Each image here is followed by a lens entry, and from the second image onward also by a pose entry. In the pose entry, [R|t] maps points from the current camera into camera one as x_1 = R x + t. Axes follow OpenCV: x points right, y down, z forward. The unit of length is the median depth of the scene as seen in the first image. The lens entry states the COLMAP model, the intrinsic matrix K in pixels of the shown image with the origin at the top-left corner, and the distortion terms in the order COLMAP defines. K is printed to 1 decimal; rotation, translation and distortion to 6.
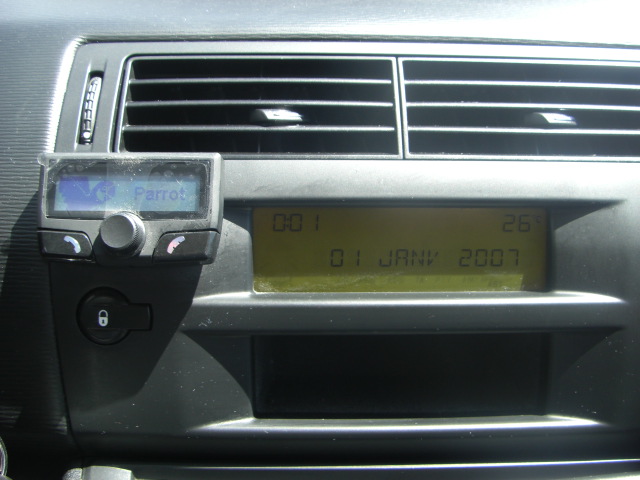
lens RADIAL K [[717.6, 0, 320.0], [0, 717.6, 240.0], [0, 0, 1]] dist [-0.184874, 0.136802]
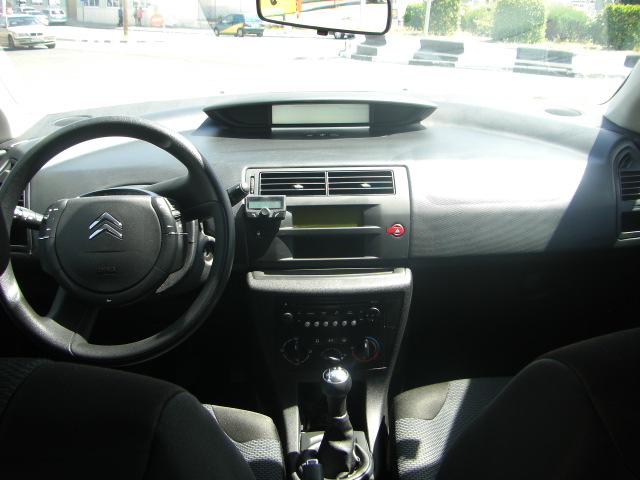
lens RADIAL K [[723.5, 0, 320.0], [0, 723.5, 240.0], [0, 0, 1]] dist [-0.187603, 0.091862]
pose [[0.999668, -0.023424, 0.010742, 0.021031], [0.024347, 0.995105, -0.095774, 0.572322], [-0.008446, 0.096004, 0.995345, -3.343188]]
